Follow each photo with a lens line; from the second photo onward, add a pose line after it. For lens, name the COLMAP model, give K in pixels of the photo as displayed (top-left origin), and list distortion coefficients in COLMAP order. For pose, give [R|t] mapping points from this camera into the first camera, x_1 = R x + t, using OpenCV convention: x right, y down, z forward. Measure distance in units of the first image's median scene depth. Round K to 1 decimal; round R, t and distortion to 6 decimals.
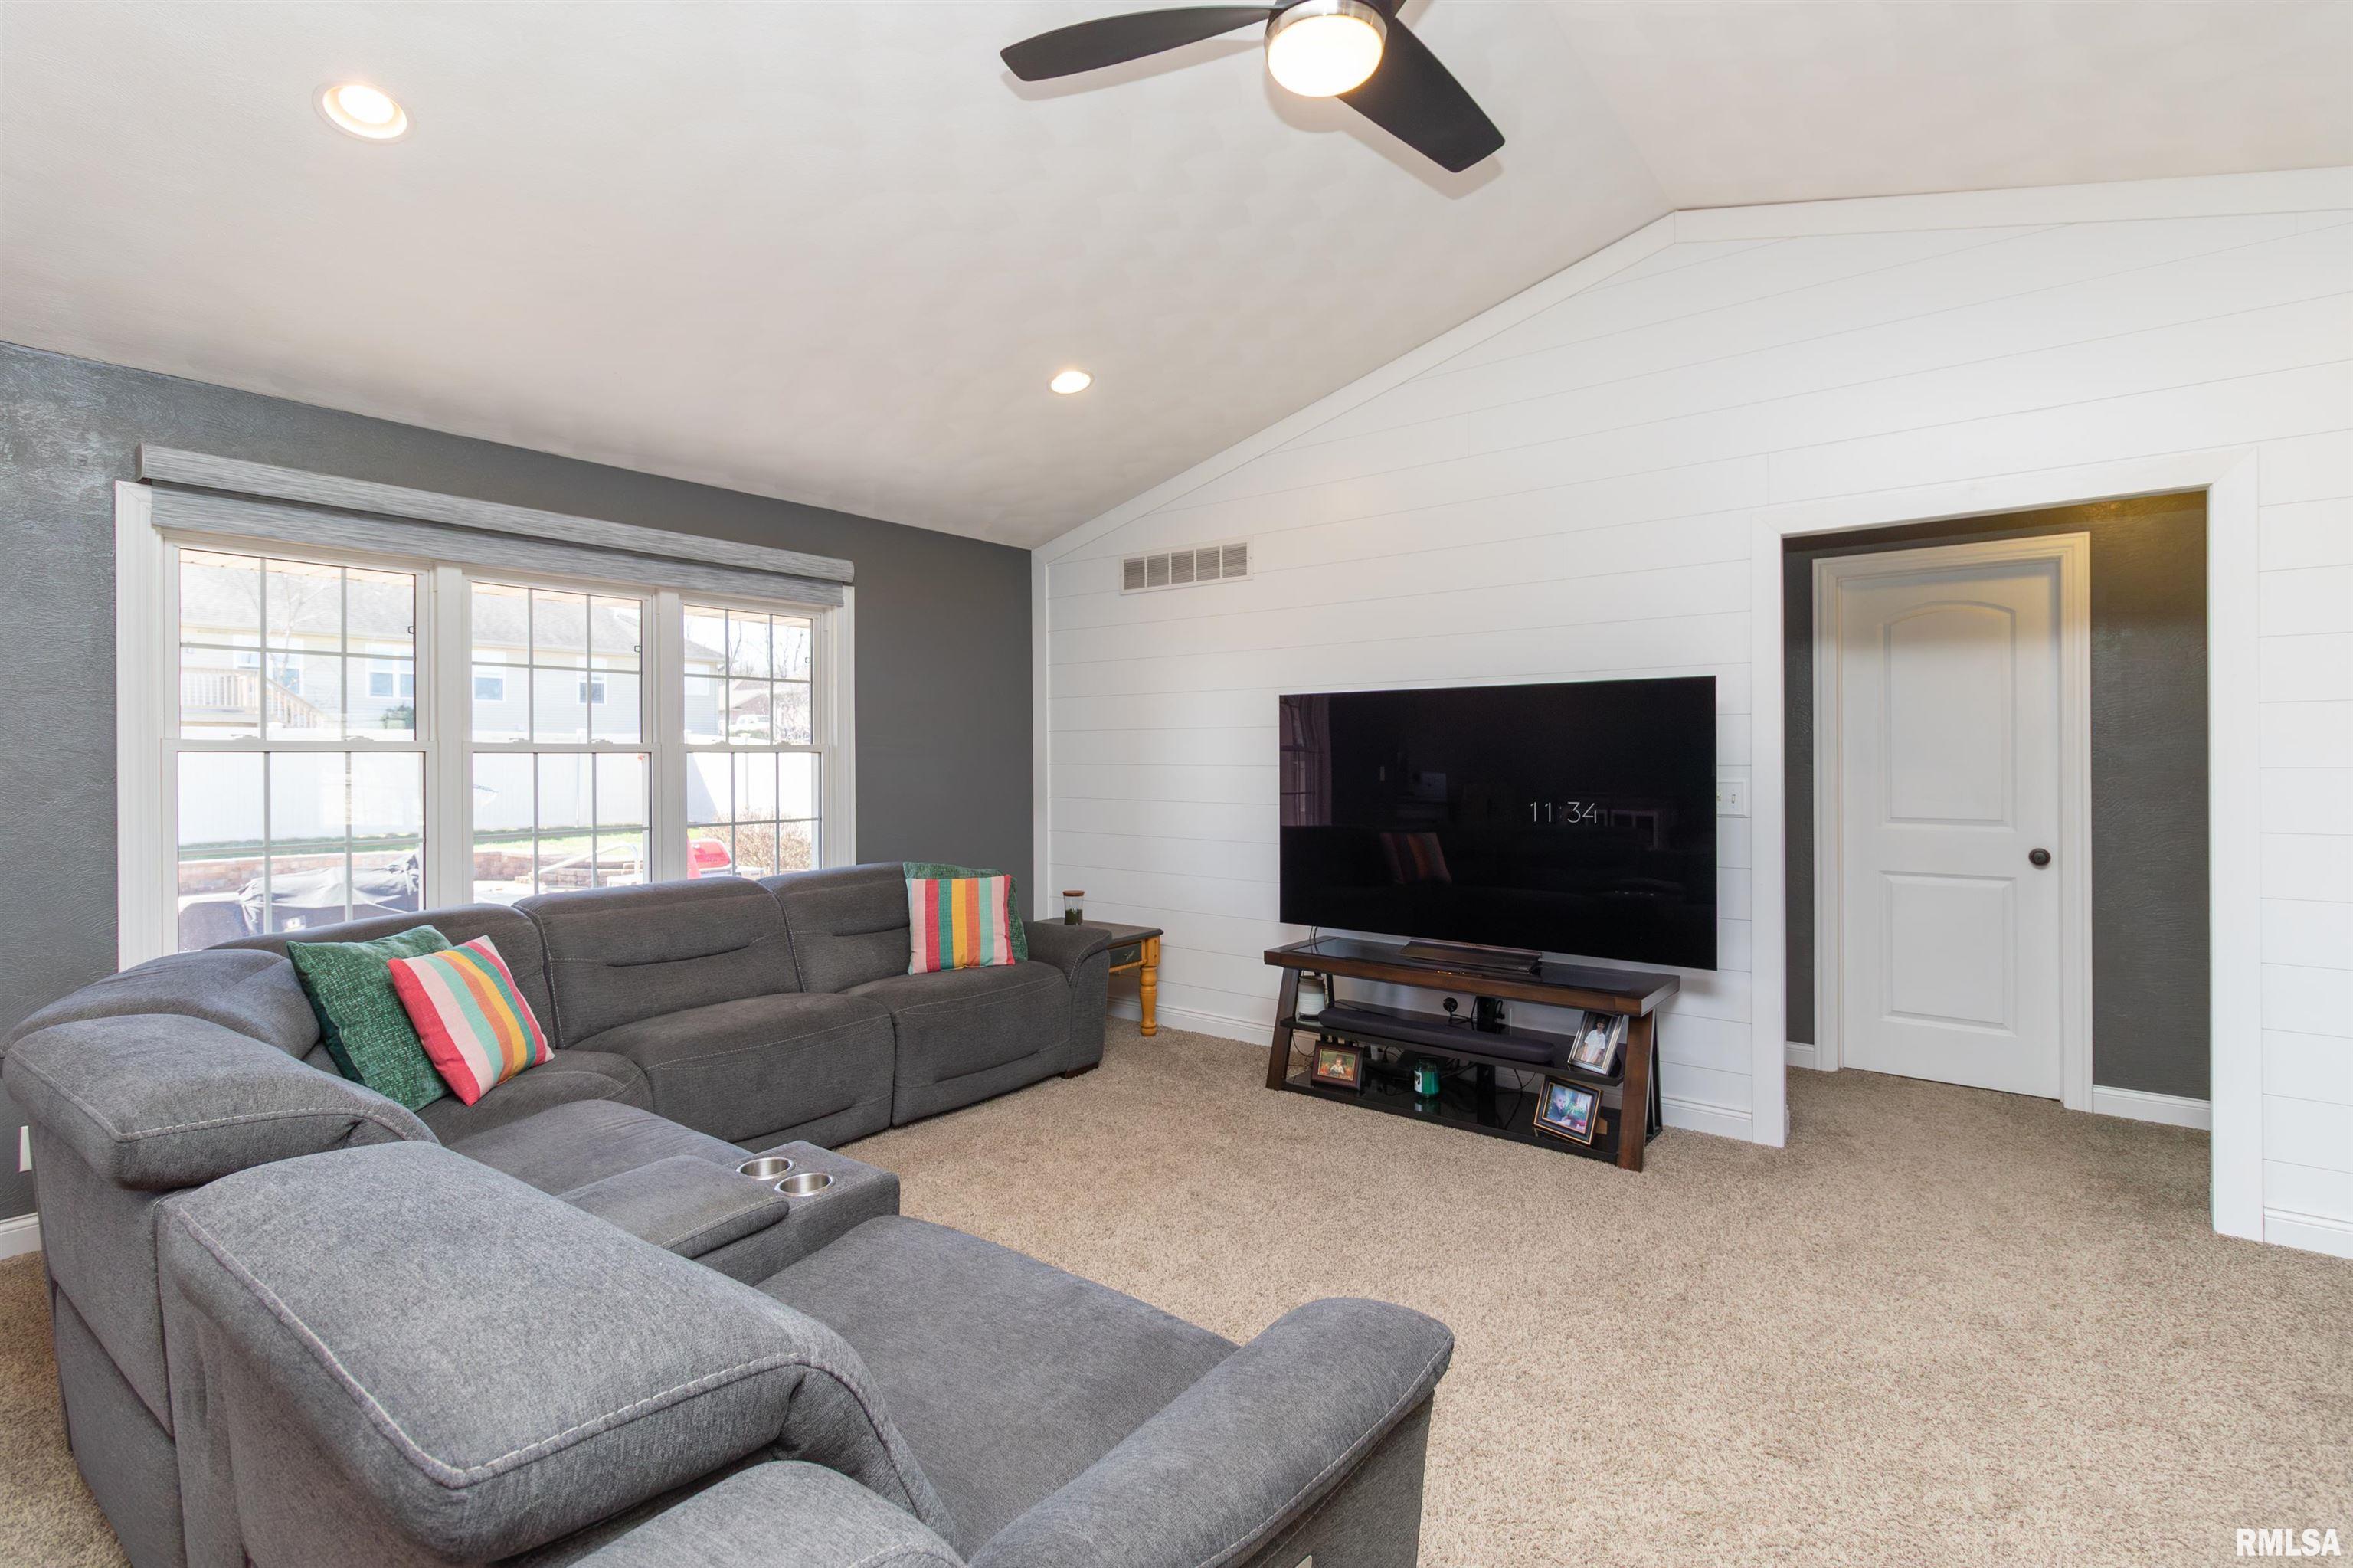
lens RADIAL K [[1075.1, 0, 1166.9], [0, 1075.1, 761.7], [0, 0, 1]] dist [-0.002186, 0.001451]
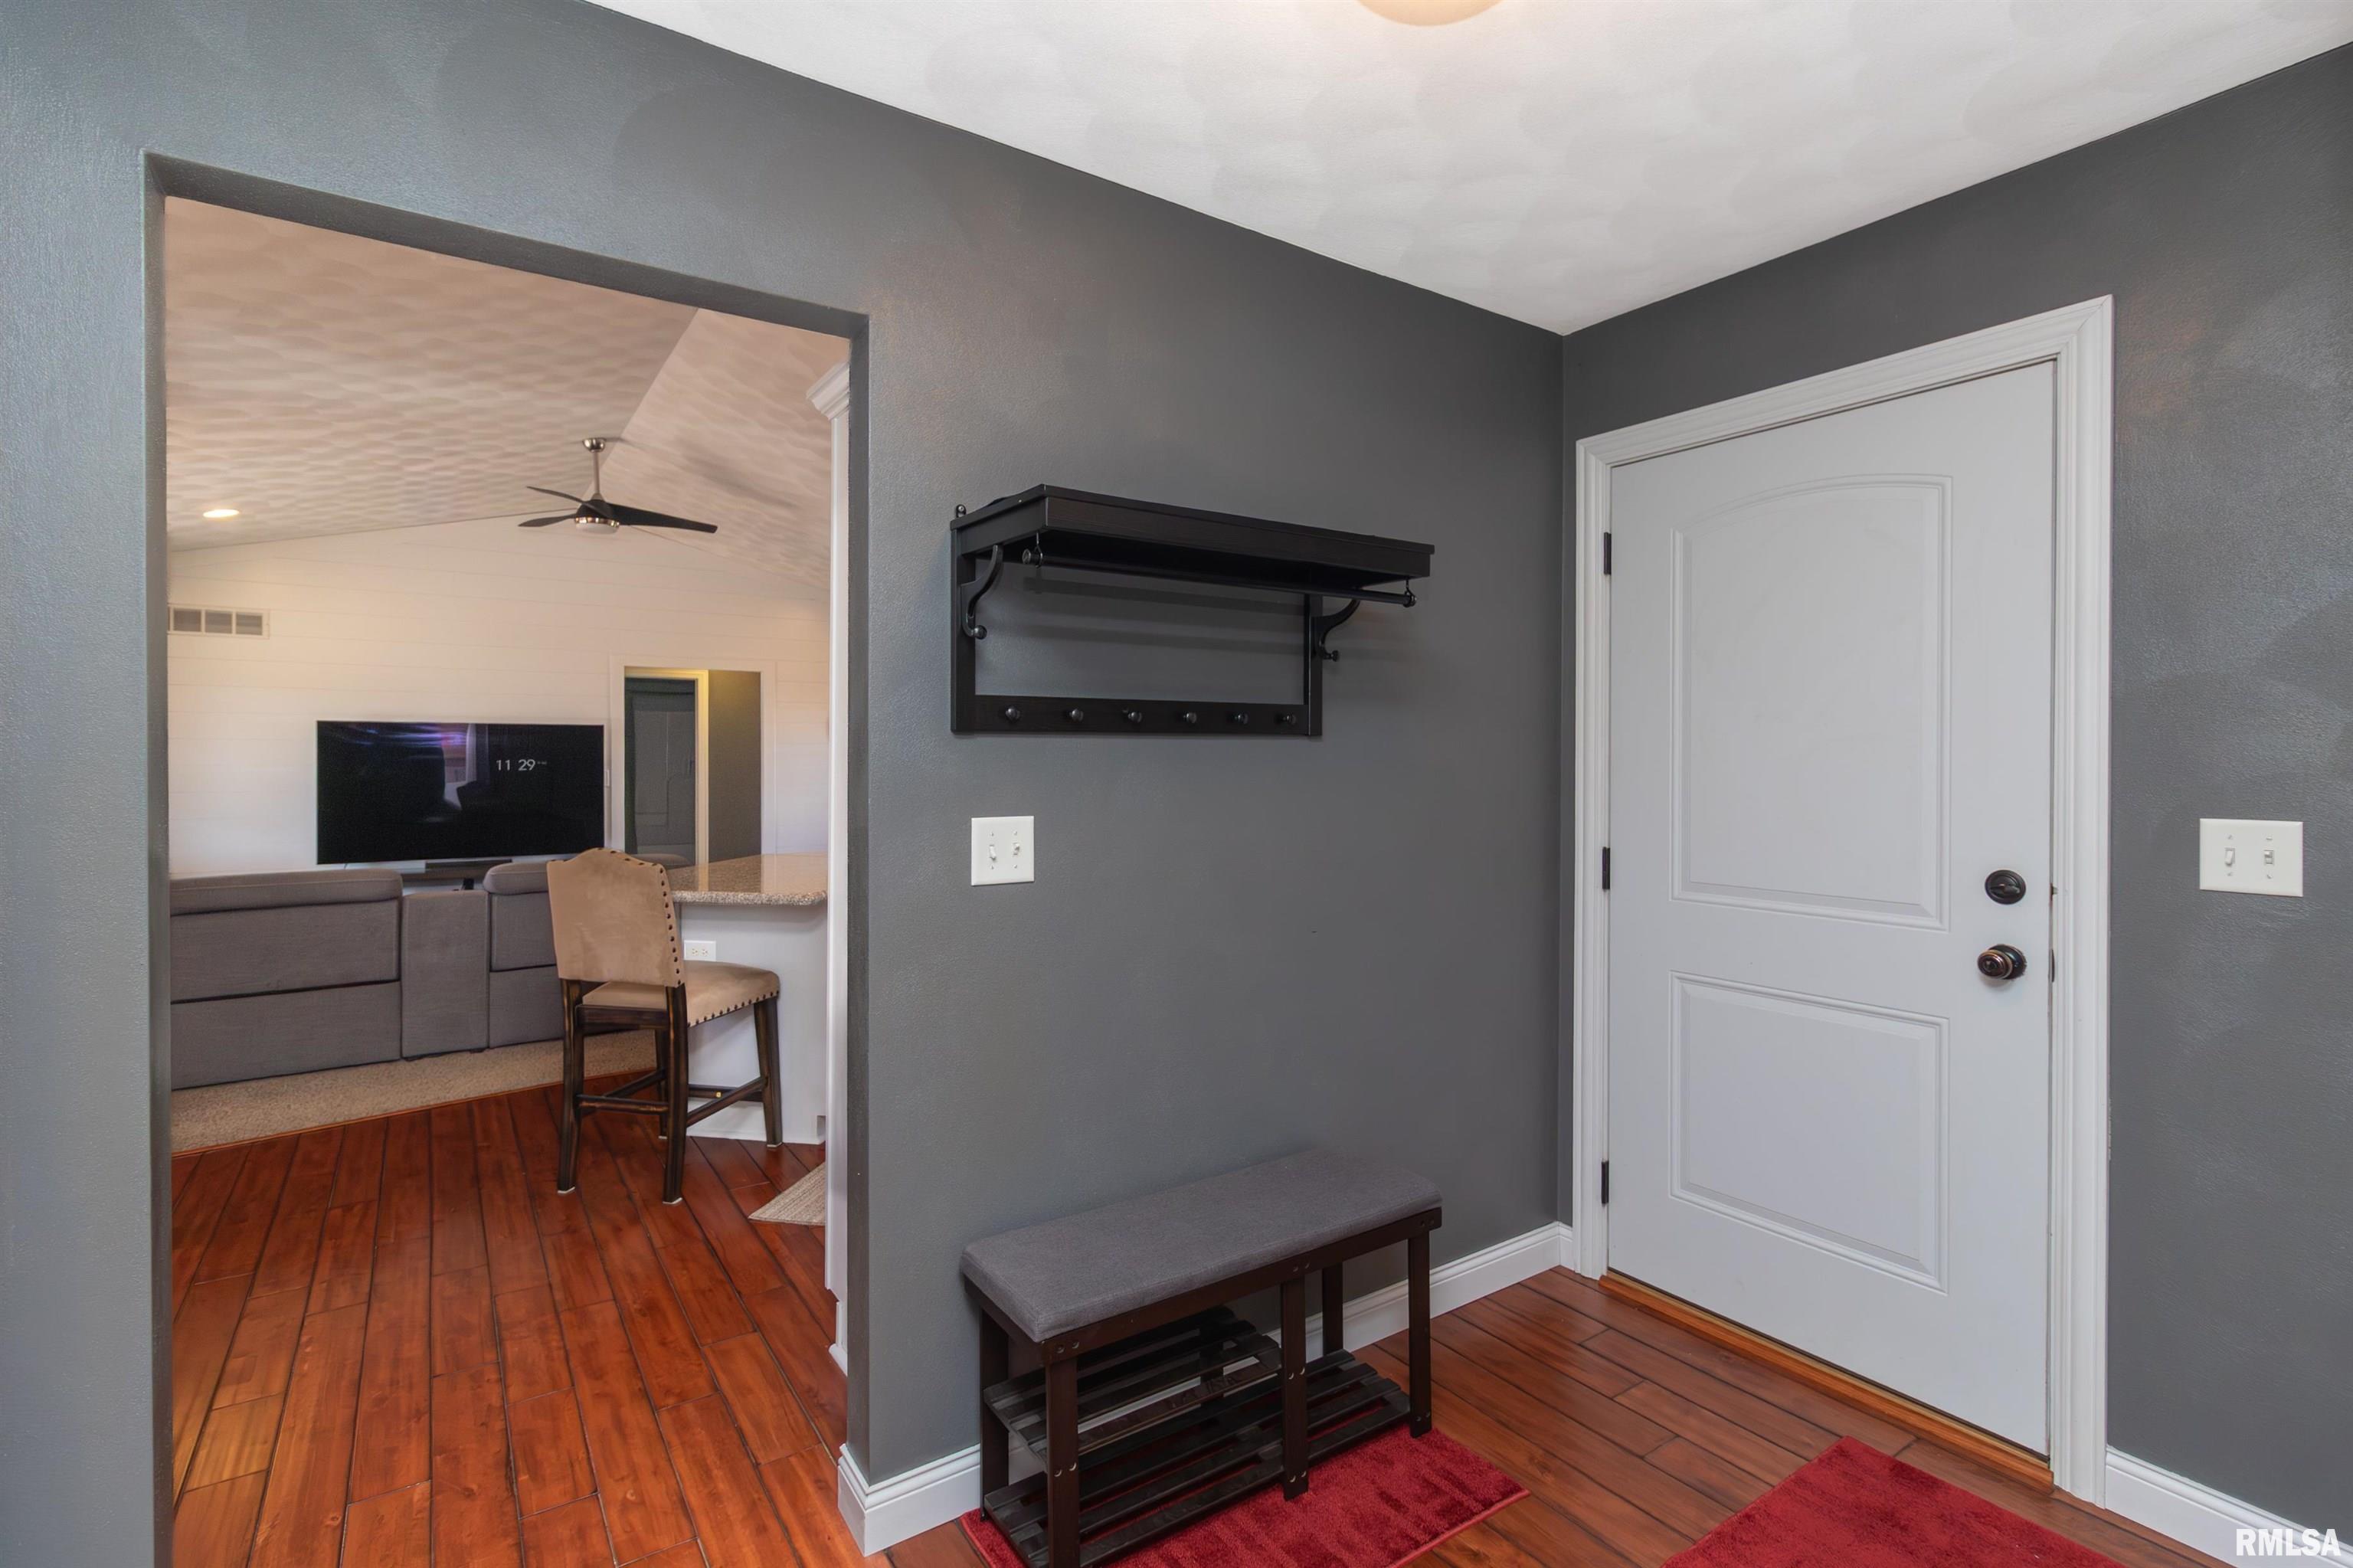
lens RADIAL K [[1075.1, 0, 1195.3], [0, 1075.1, 775.6], [0, 0, 1]] dist [-0.002186, 0.001451]
pose [[0.286901, -0.008172, 0.957925, -1.180092], [0.001029, 0.999966, 0.008223, 0.009919], [-0.957960, -0.001373, 0.286900, -0.787003]]
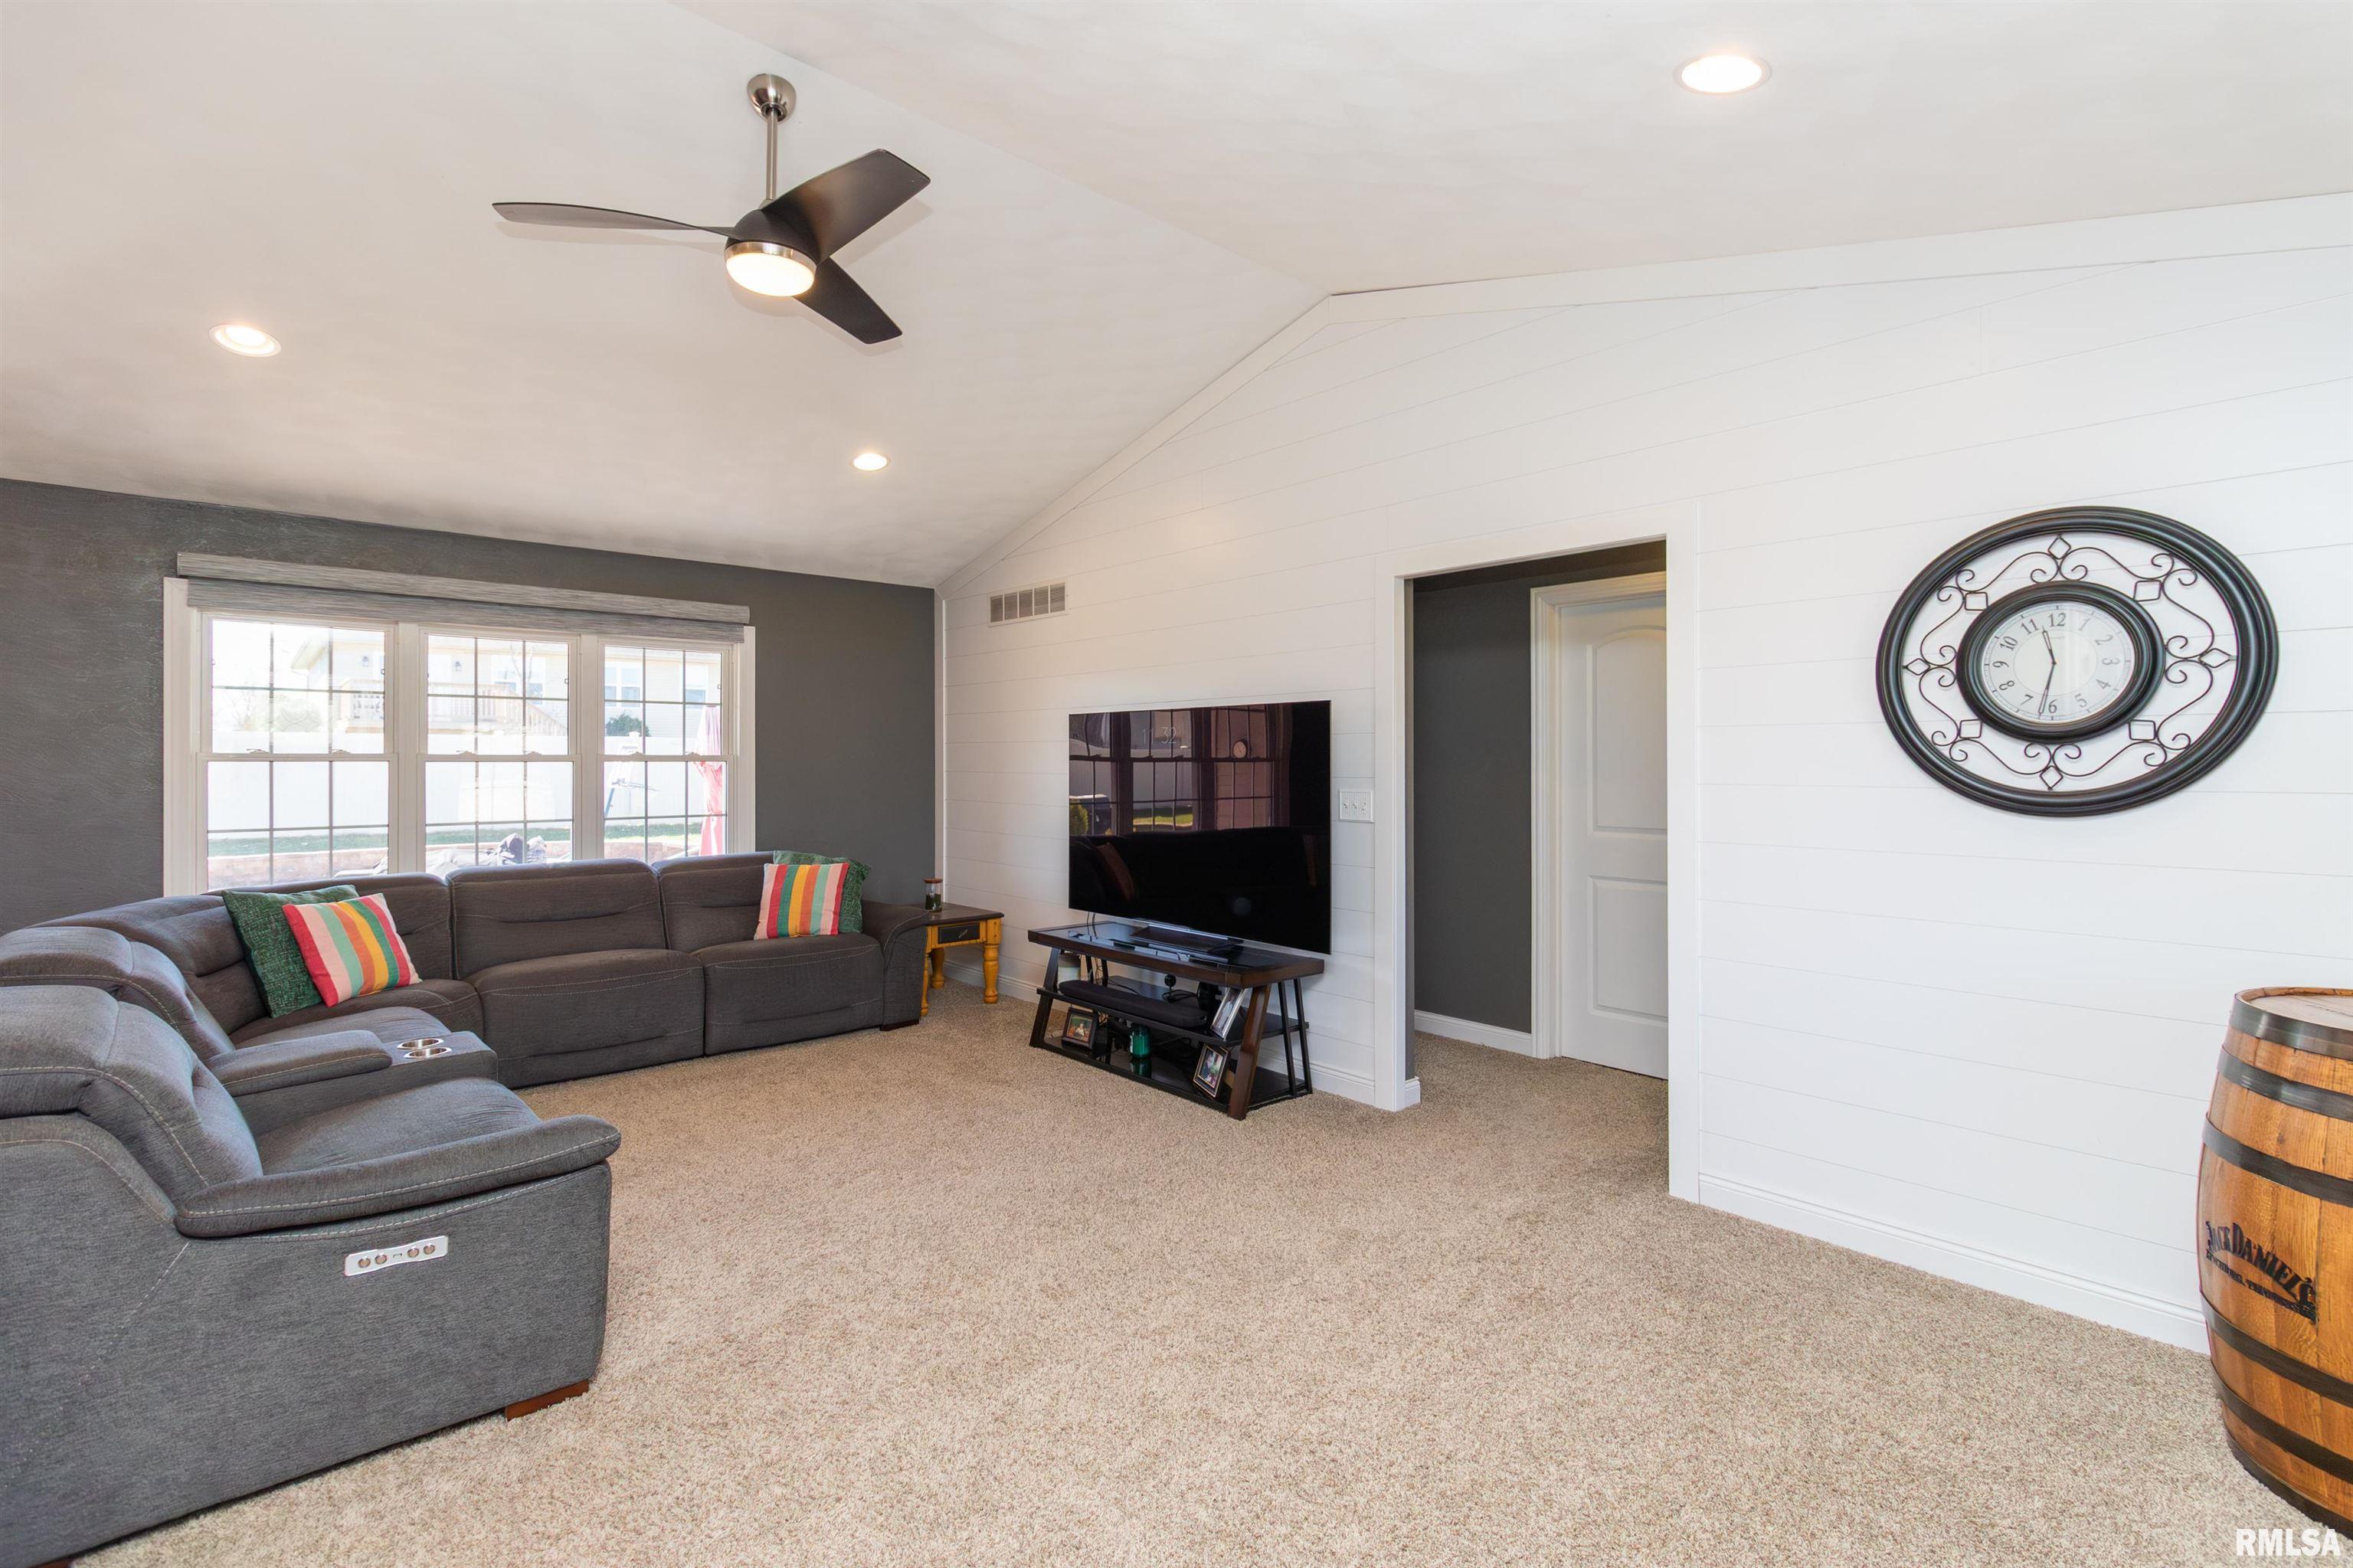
lens RADIAL K [[1075.1, 0, 1170.1], [0, 1075.1, 759.9], [0, 0, 1]] dist [-0.002186, 0.001451]
pose [[0.984058, 0.003790, -0.177808, 0.478240], [-0.004719, 0.999977, -0.004799, -0.007875], [0.177786, 0.005561, 0.984053, -0.151328]]
